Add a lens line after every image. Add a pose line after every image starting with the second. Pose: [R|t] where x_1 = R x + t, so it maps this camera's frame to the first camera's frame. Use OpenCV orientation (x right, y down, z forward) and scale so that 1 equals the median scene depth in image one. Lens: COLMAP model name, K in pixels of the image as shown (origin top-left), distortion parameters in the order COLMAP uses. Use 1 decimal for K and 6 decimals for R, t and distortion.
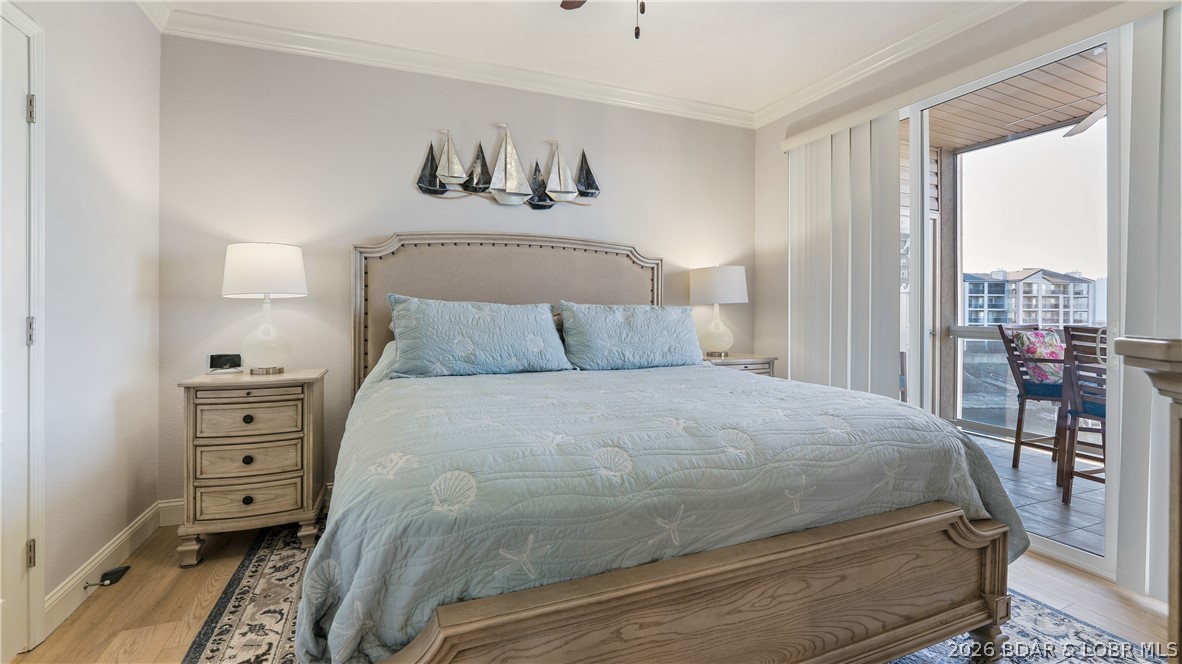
lens RADIAL K [[490.9, 0, 585.2], [0, 490.9, 324.3], [0, 0, 1]] dist [-0.009147, 0.000066]
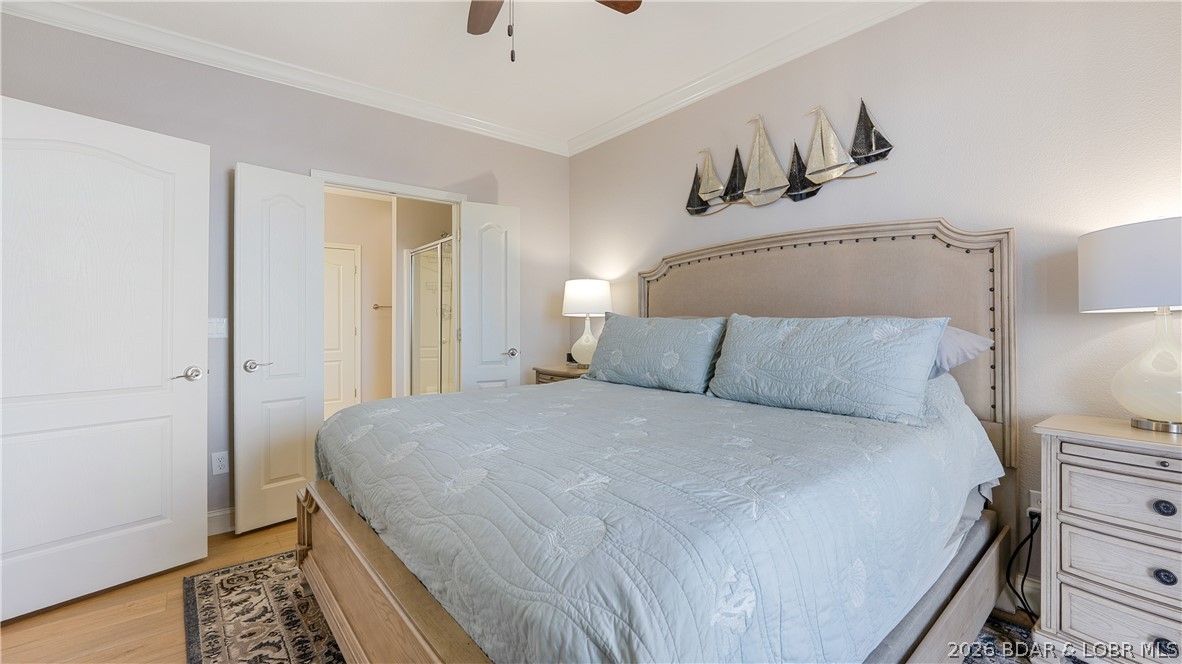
lens RADIAL K [[503.0, 0, 583.0], [0, 503.0, 337.1], [0, 0, 1]] dist [-0.016718, -0.000658]
pose [[0.291622, 0.033510, -0.955946, 0.645669], [-0.000695, 0.999393, 0.034821, -0.035540], [0.956533, -0.009490, 0.291469, 0.428948]]
